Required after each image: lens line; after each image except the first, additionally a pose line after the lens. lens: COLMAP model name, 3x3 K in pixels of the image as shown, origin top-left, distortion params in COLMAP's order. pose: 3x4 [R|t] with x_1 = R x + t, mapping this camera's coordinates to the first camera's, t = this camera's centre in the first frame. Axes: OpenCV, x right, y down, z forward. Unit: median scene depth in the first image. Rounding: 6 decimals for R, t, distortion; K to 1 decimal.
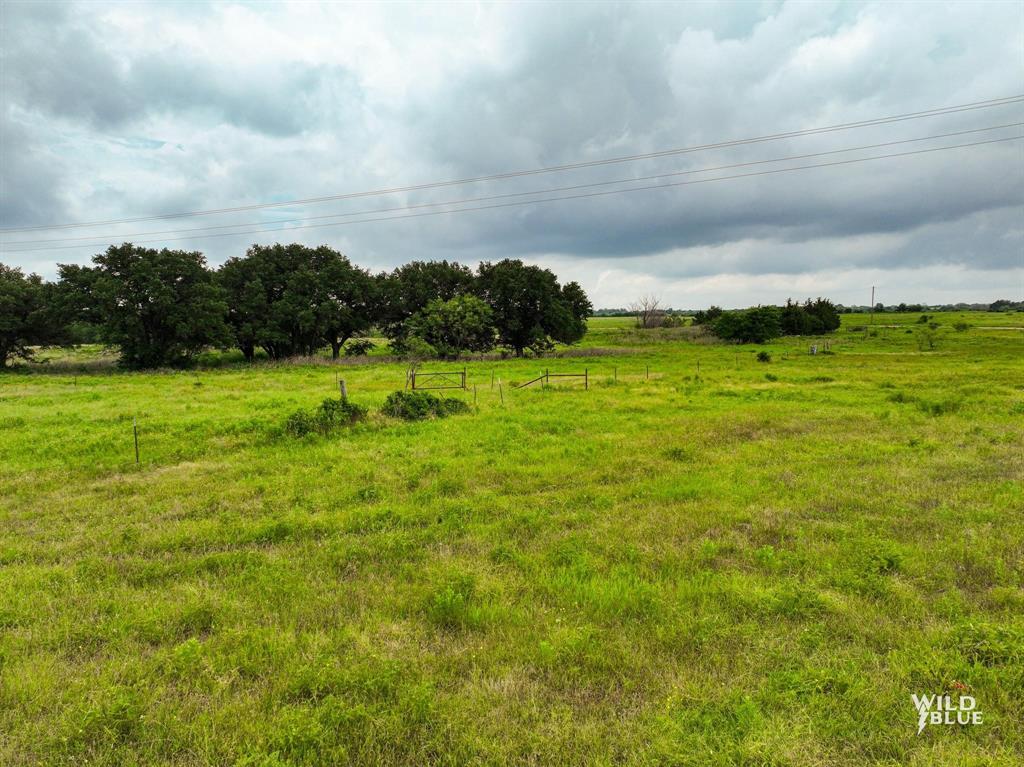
lens RADIAL K [[705.7, 0, 512.0], [0, 705.7, 383.5], [0, 0, 1]] dist [0.022555, -0.000402]
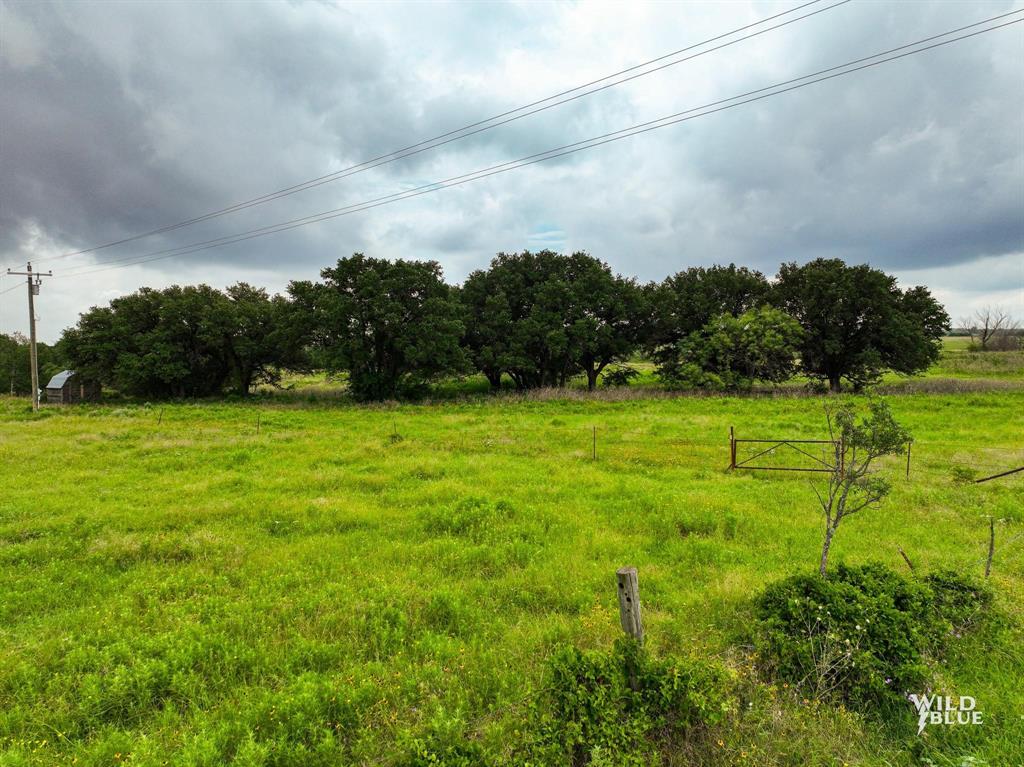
lens RADIAL K [[718.1, 0, 512.0], [0, 718.1, 383.5], [0, 0, 1]] dist [0.008249, 0.000957]
pose [[0.936319, 0.015106, -0.350825, -0.045733], [-0.026469, 0.999268, -0.027617, -0.016729], [0.350151, 0.035145, 0.936034, 0.196763]]
